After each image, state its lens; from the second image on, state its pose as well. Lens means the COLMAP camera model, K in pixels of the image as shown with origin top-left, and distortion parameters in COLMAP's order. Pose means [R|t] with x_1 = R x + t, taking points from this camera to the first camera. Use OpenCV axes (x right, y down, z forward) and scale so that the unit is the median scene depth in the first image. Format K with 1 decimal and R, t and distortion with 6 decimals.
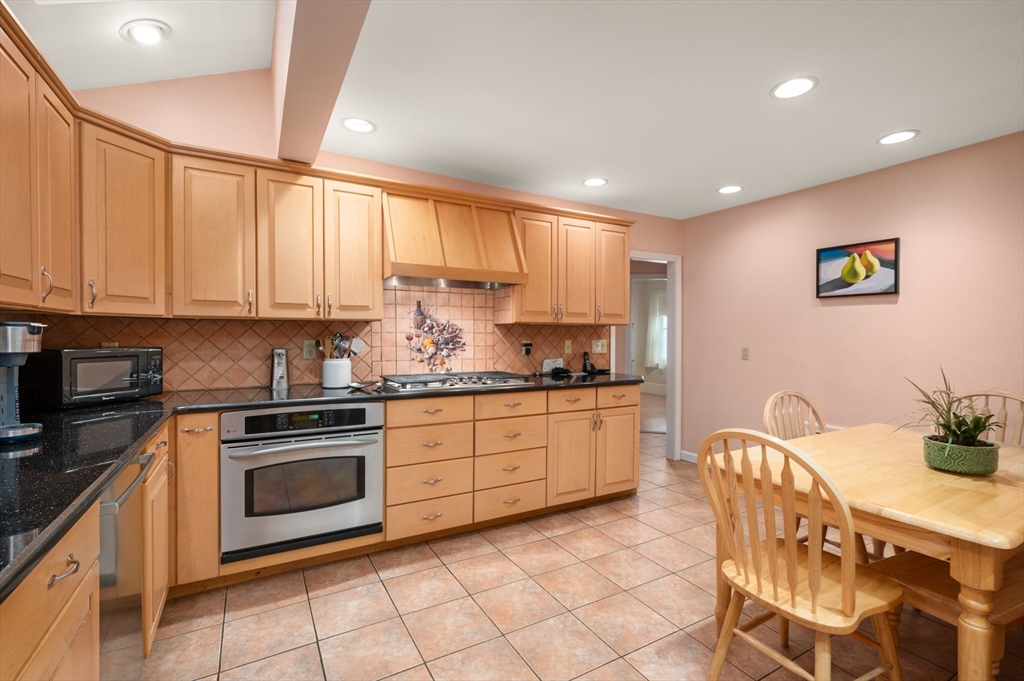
lens RADIAL K [[468.3, 0, 520.1], [0, 468.3, 342.2], [0, 0, 1]] dist [-0.001135, 0.001807]
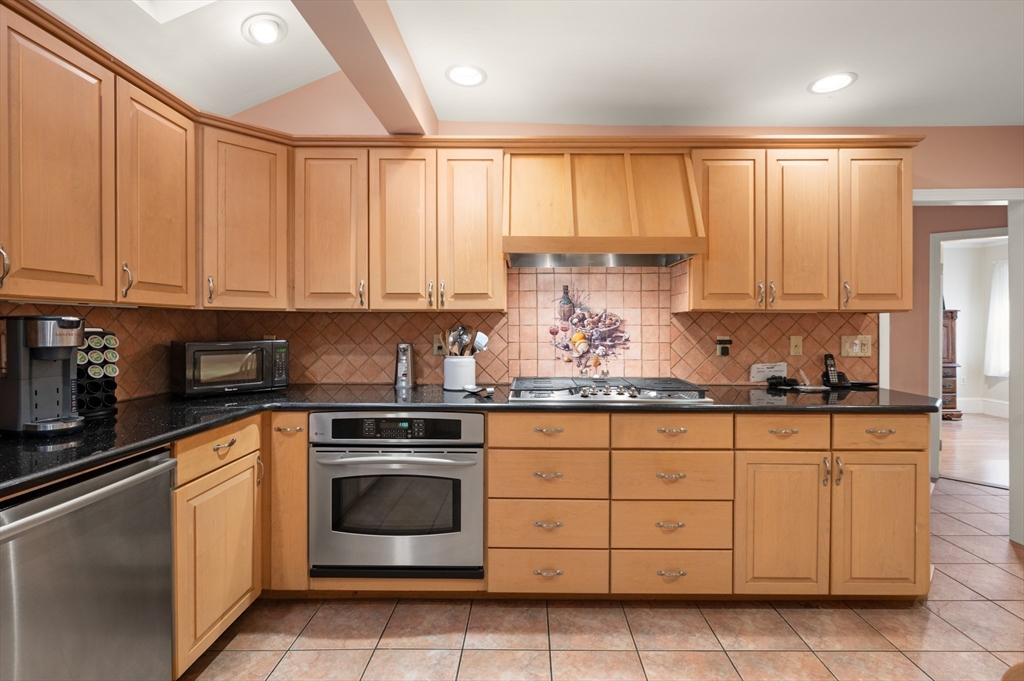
lens RADIAL K [[468.3, 0, 528.7], [0, 468.3, 326.6], [0, 0, 1]] dist [-0.001135, 0.001807]
pose [[0.861907, -0.002229, -0.507062, 0.154883], [-0.006665, 0.999854, -0.015725, -0.005788], [0.507023, 0.016933, 0.861766, 0.319665]]
